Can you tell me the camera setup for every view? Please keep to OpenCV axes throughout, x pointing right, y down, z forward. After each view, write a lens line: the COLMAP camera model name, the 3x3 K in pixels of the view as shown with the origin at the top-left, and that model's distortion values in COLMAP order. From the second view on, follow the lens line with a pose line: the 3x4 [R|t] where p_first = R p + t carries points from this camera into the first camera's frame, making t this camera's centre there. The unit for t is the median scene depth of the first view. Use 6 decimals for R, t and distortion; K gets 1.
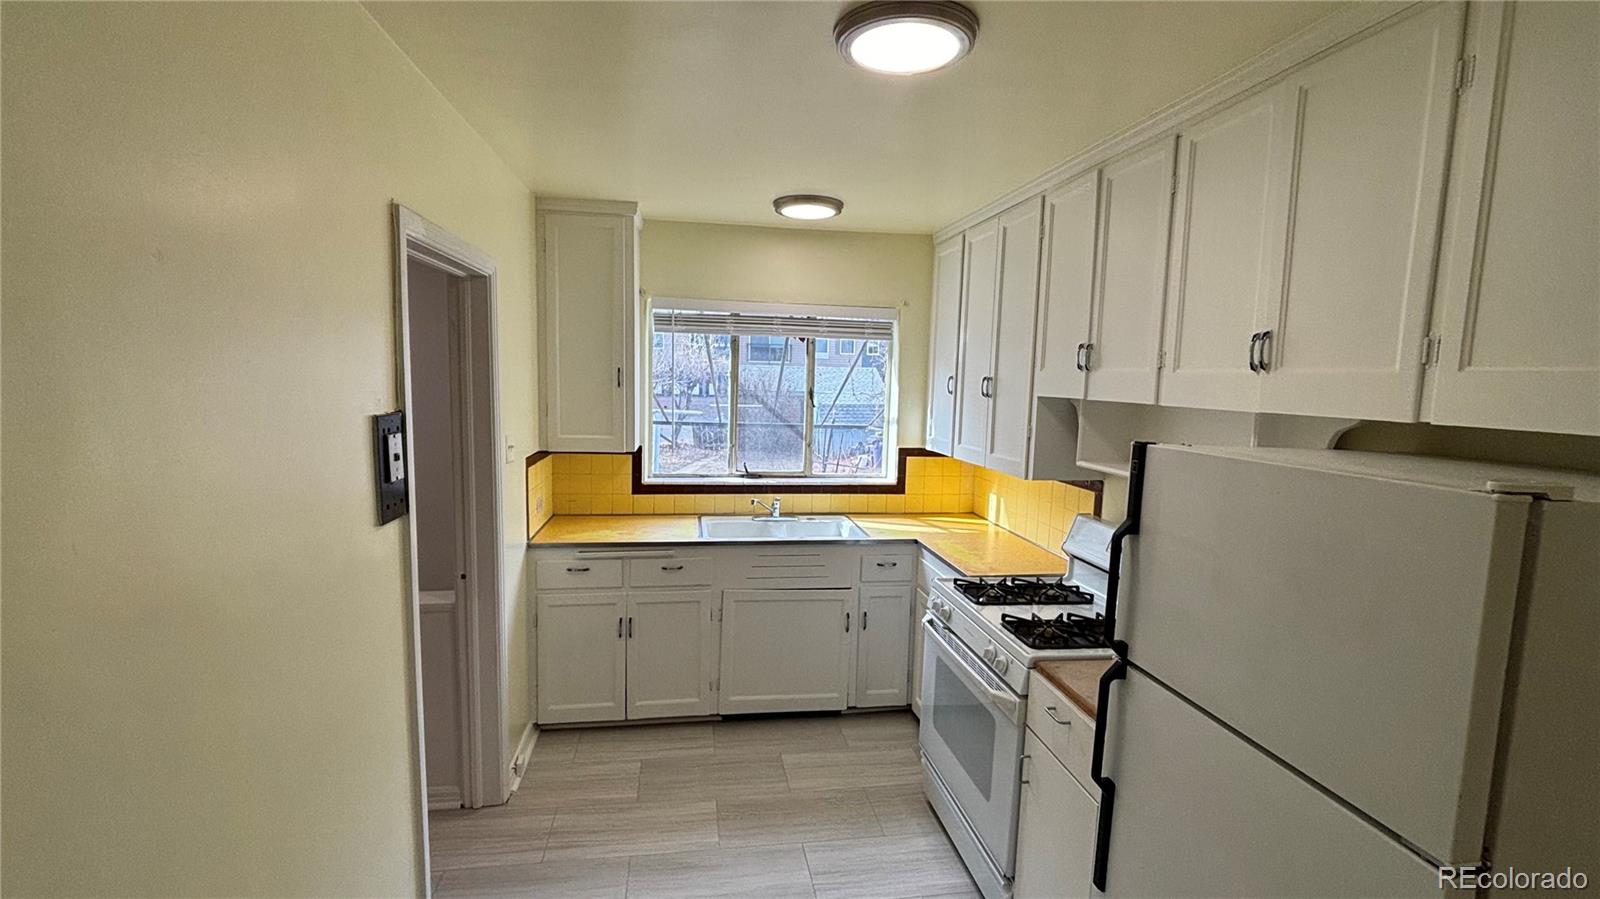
lens RADIAL K [[695.3, 0, 801.5], [0, 695.3, 446.0], [0, 0, 1]] dist [-0.000451, -0.004152]
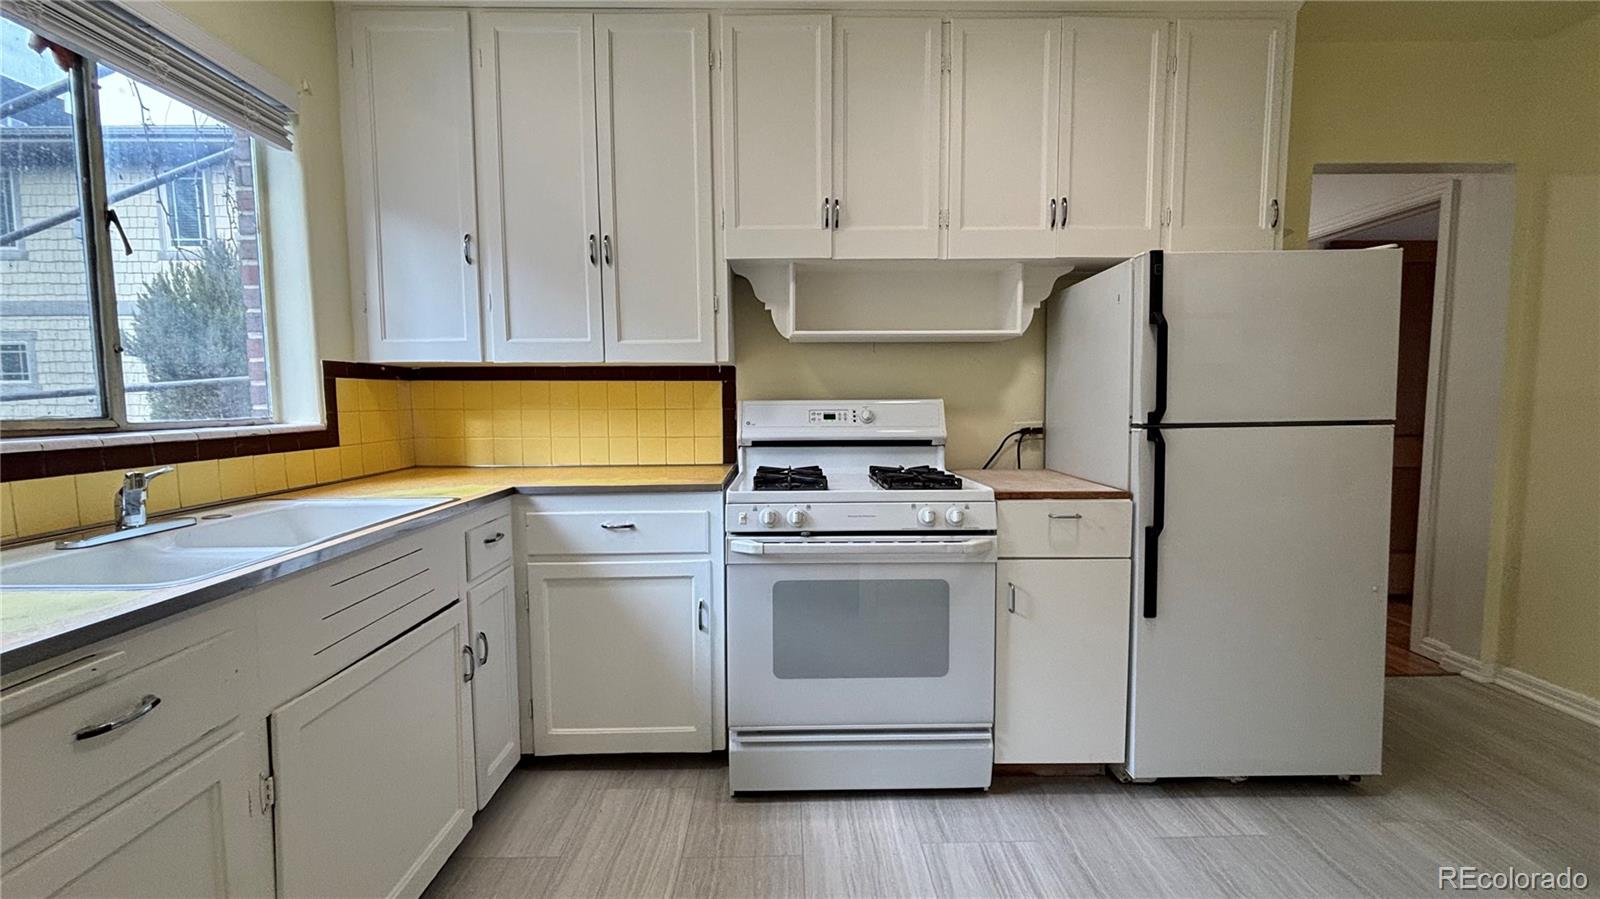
lens RADIAL K [[651.6, 0, 783.5], [0, 651.6, 453.0], [0, 0, 1]] dist [-0.002690, 0.000455]
pose [[0.145183, -0.107805, 0.983514, -0.399526], [0.111019, 0.989544, 0.092078, 0.084665], [-0.983157, 0.095821, 0.155633, 0.731689]]
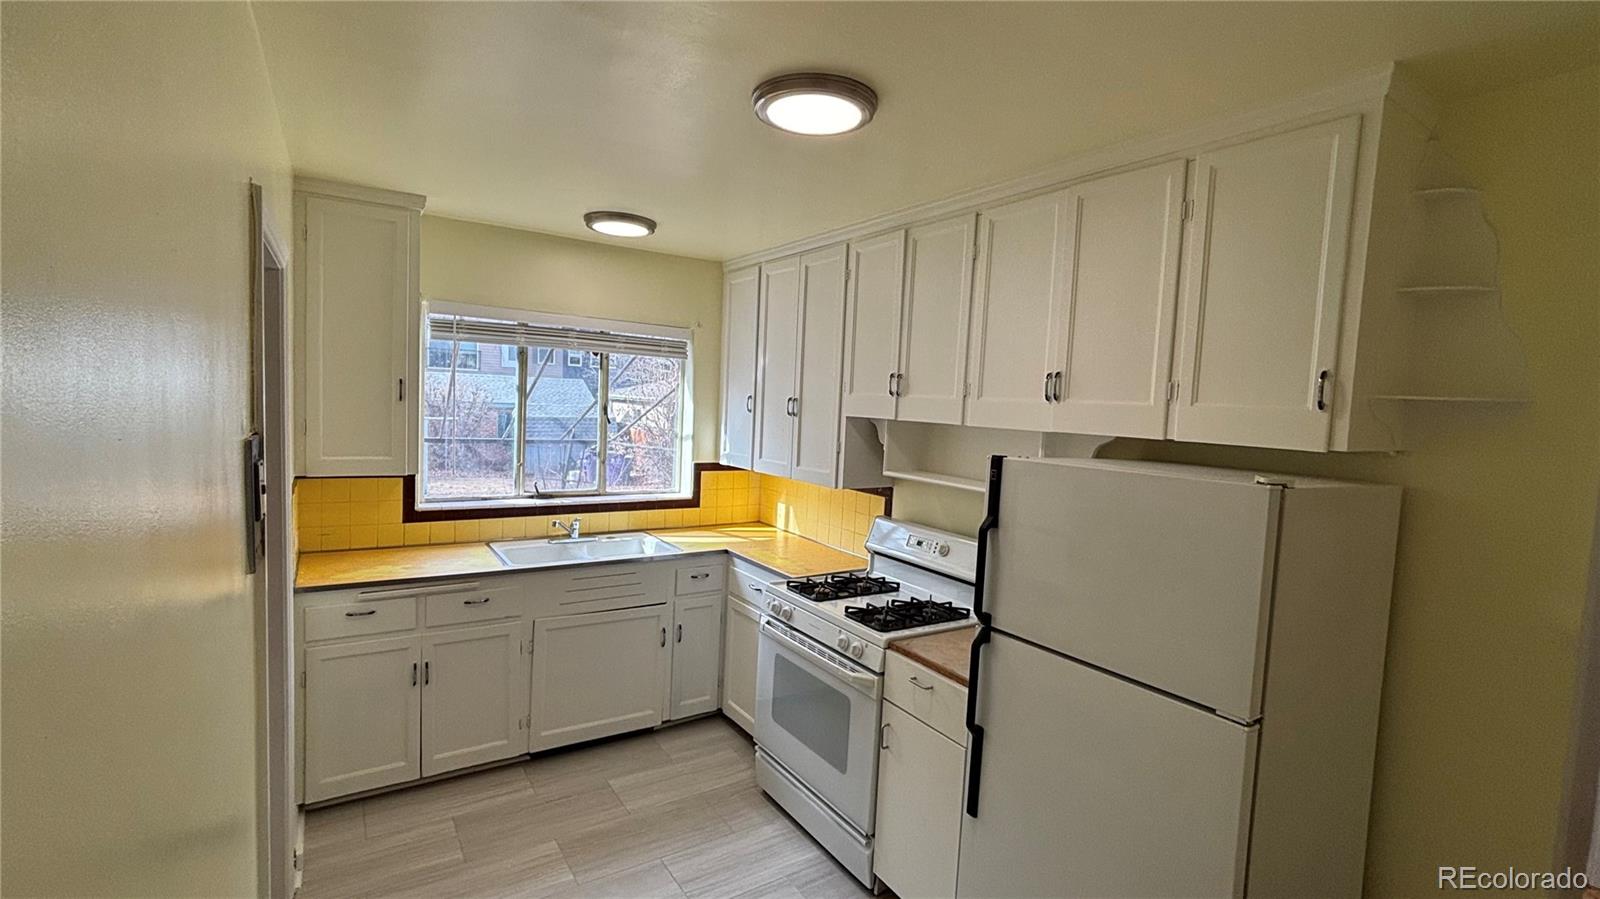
lens RADIAL K [[695.3, 0, 801.5], [0, 695.3, 445.9], [0, 0, 1]] dist [-0.000451, -0.004152]
pose [[0.909956, -0.011767, 0.414537, -0.182007], [0.019689, 0.999696, -0.014843, -0.005606], [-0.414236, 0.021668, 0.909911, -0.010472]]
